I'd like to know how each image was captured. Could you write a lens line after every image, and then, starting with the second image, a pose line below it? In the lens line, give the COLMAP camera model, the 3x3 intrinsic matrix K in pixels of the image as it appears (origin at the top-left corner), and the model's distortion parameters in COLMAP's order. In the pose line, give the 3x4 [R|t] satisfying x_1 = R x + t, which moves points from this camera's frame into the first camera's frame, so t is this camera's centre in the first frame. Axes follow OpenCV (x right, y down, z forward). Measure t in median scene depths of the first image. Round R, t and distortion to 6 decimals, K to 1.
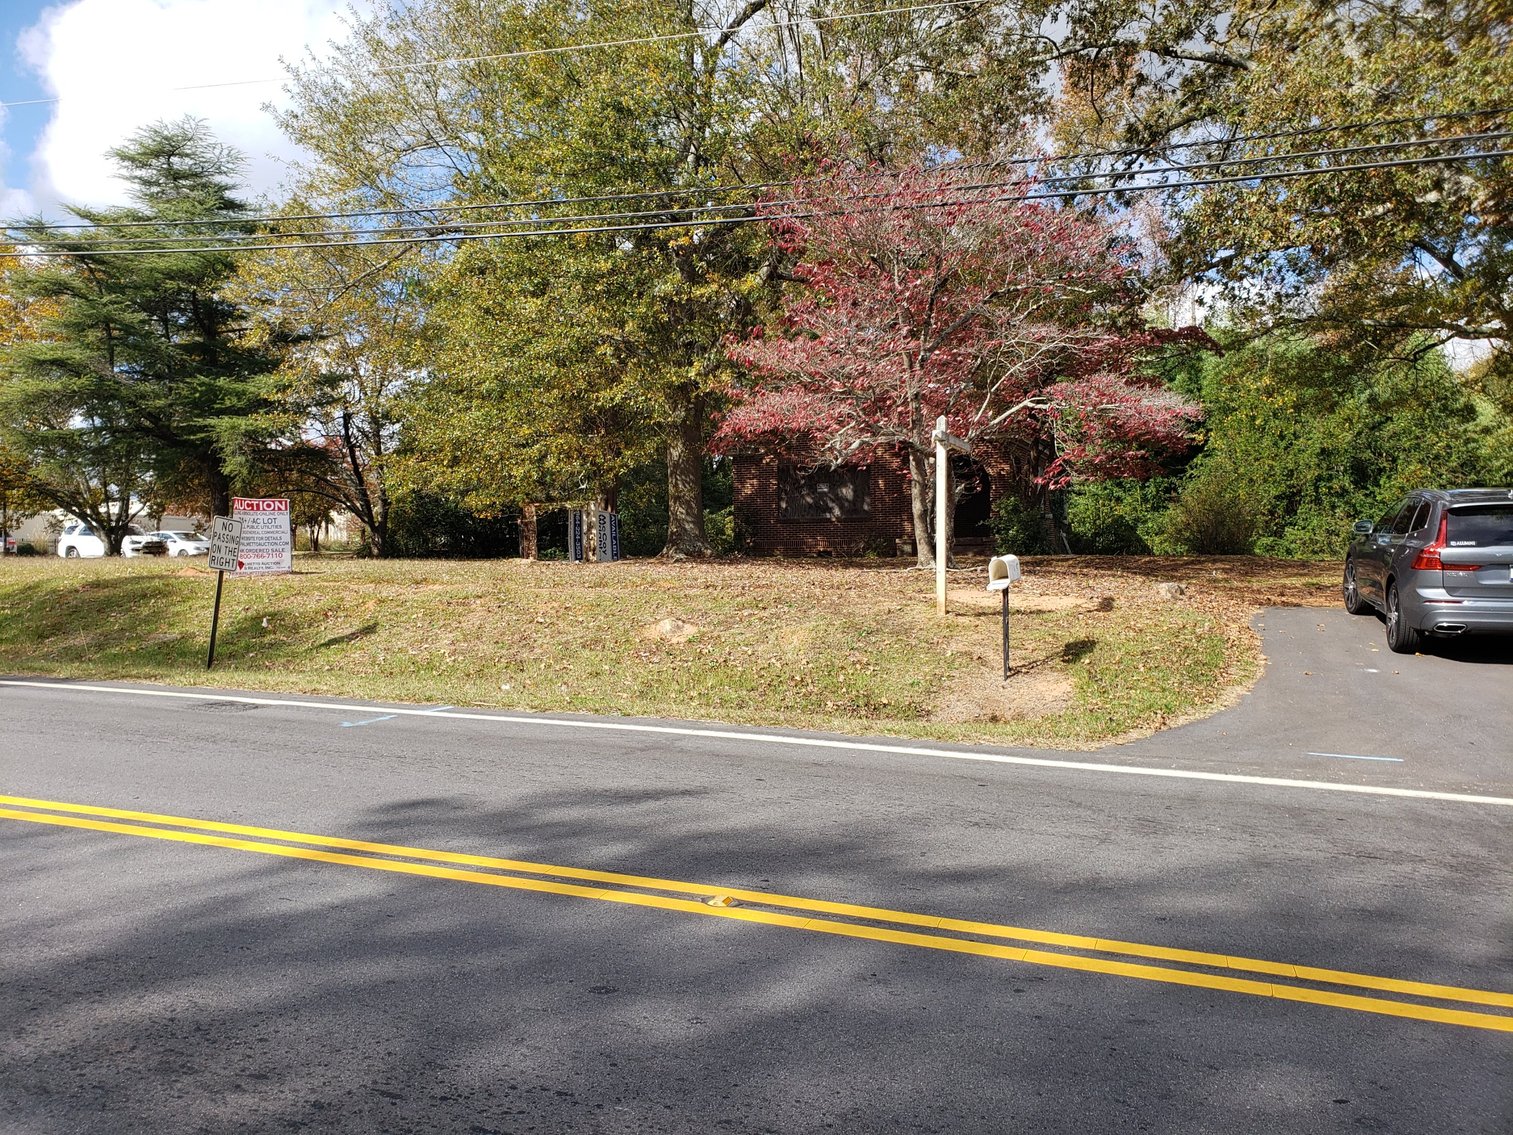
lens RADIAL K [[1155.5, 0, 755.4], [0, 1155.5, 563.5], [0, 0, 1]] dist [-0.001541, -0.001340]
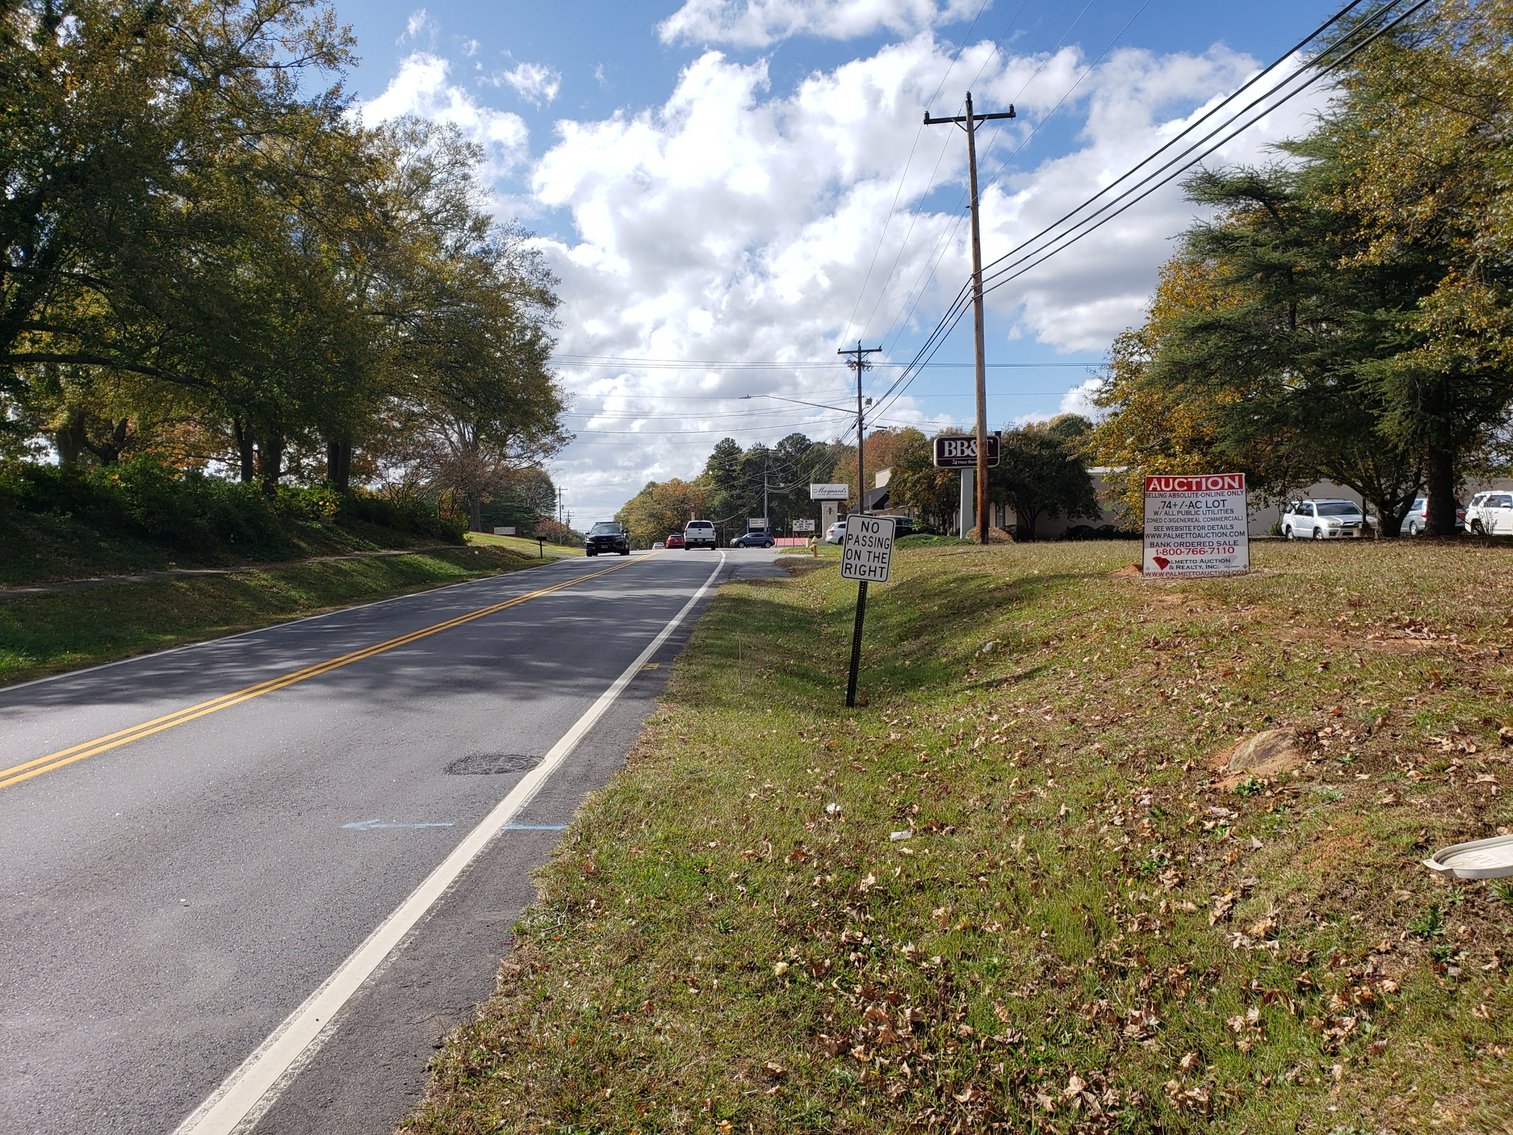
lens RADIAL K [[1155.5, 0, 756.1], [0, 1155.5, 571.1], [0, 0, 1]] dist [-0.001541, -0.001340]
pose [[0.235058, 0.030915, -0.971490, 0.232222], [0.008978, 0.999382, 0.033975, -0.021402], [0.971940, -0.016708, 0.234635, 0.535466]]
